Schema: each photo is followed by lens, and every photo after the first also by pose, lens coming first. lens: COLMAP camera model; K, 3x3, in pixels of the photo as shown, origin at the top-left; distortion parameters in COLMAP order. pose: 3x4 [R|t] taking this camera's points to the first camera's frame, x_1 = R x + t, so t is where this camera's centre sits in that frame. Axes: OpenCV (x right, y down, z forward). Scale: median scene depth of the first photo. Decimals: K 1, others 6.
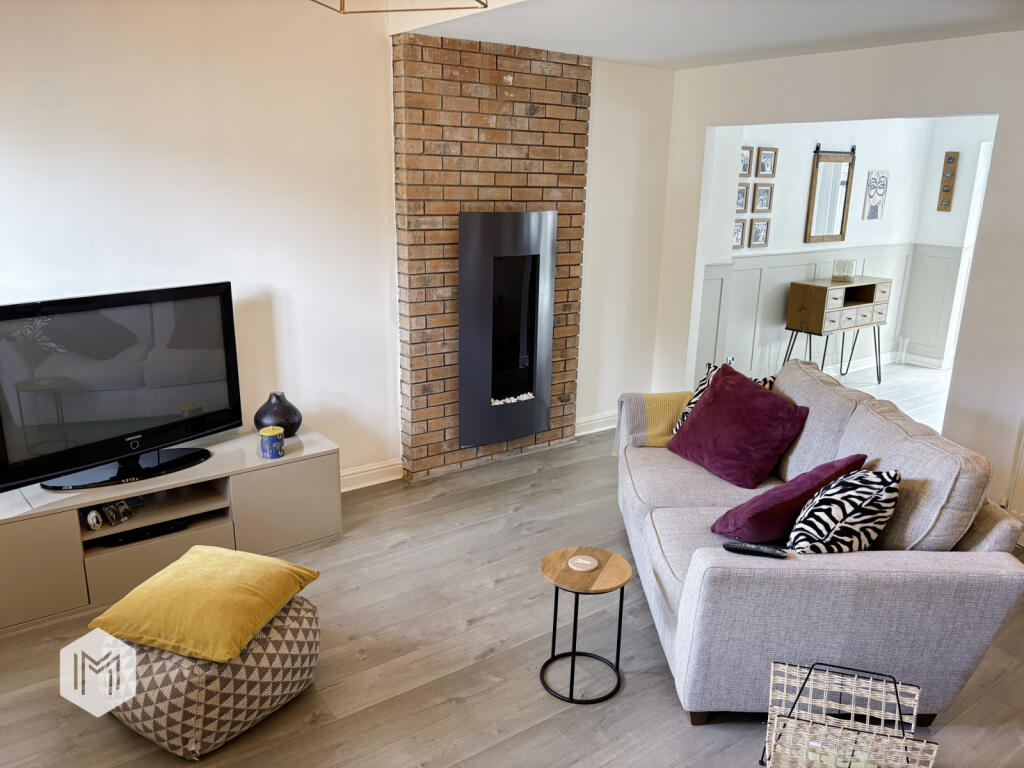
lens RADIAL K [[770.8, 0, 513.2], [0, 770.8, 387.5], [0, 0, 1]] dist [0.013153, -0.020908]
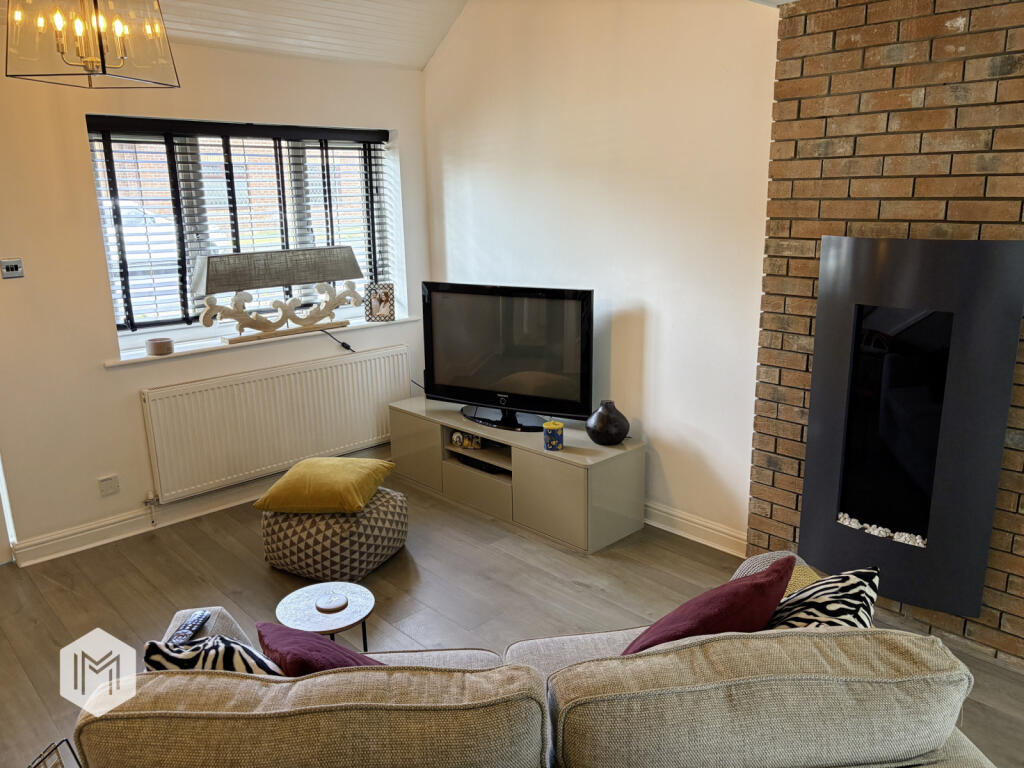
lens RADIAL K [[770.8, 0, 513.4], [0, 770.8, 382.2], [0, 0, 1]] dist [0.013153, -0.020908]
pose [[0.120608, 0.214893, -0.969162, 0.608624], [-0.242827, 0.953016, 0.181094, -0.156656], [0.962543, 0.213498, 0.167123, 0.628100]]
